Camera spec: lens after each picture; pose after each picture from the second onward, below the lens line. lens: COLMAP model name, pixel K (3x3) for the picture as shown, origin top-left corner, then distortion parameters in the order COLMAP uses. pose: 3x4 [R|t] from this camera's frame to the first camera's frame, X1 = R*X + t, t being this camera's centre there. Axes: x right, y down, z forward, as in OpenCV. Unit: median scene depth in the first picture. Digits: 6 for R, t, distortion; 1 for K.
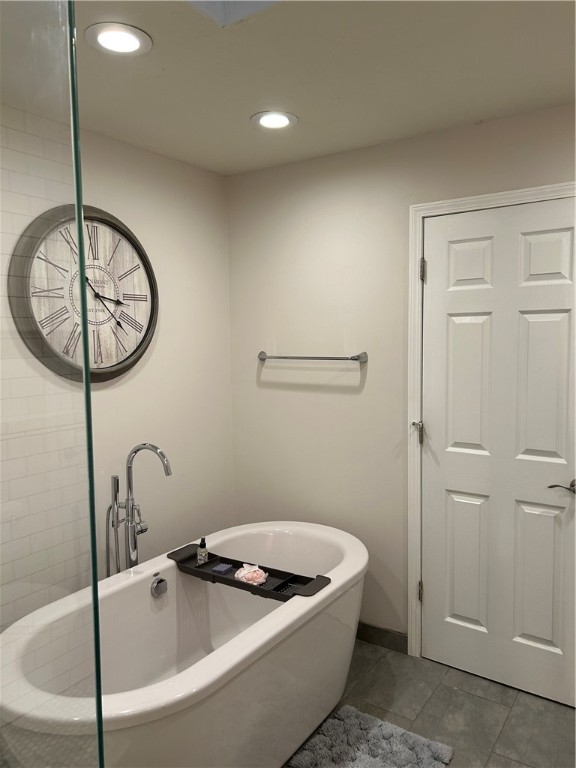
lens RADIAL K [[576.9, 0, 285.7], [0, 576.9, 384.1], [0, 0, 1]] dist [0.056634, -0.059470]
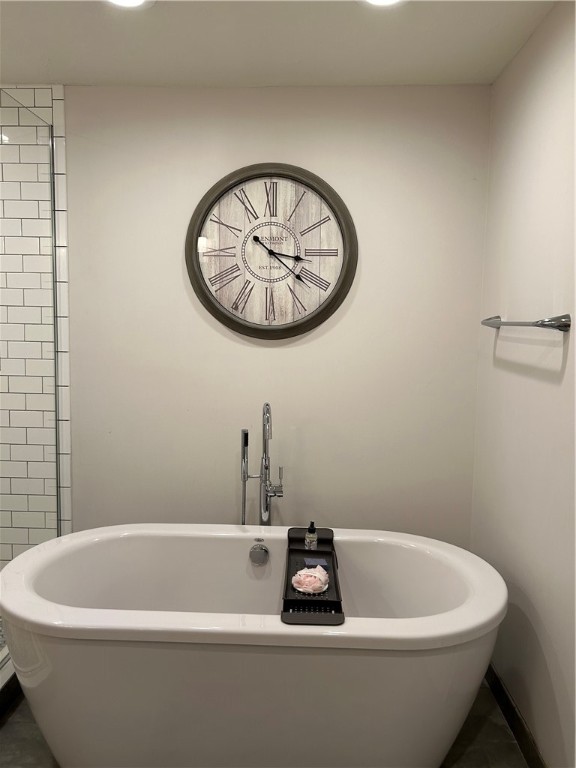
lens RADIAL K [[576.9, 0, 288.3], [0, 576.9, 377.5], [0, 0, 1]] dist [0.056634, -0.059470]
pose [[0.538237, 0.100392, -0.836793, 0.542580], [-0.090417, 0.994028, 0.061099, -0.001237], [0.837929, 0.042774, 0.544100, 0.481721]]
